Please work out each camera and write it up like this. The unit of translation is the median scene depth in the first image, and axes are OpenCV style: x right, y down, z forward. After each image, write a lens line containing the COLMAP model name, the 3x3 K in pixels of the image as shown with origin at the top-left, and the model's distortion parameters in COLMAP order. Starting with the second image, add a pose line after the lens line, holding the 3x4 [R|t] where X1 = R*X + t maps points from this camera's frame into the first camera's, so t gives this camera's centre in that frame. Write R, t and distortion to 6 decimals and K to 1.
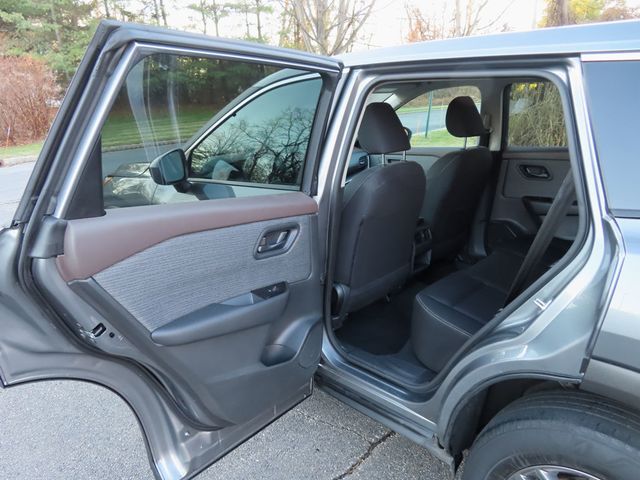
lens RADIAL K [[451.6, 0, 321.9], [0, 451.6, 236.8], [0, 0, 1]] dist [-0.010968, 0.006710]
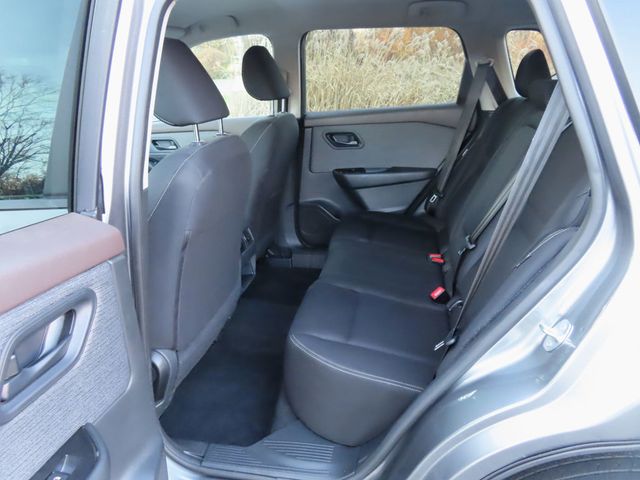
lens RADIAL K [[451.6, 0, 317.3], [0, 451.6, 240.0], [0, 0, 1]] dist [-0.010968, 0.006710]
pose [[0.837524, -0.188155, 0.512983, -0.048988], [0.163914, 0.982118, 0.092612, -0.046758], [-0.521235, 0.006520, 0.853388, 0.308996]]
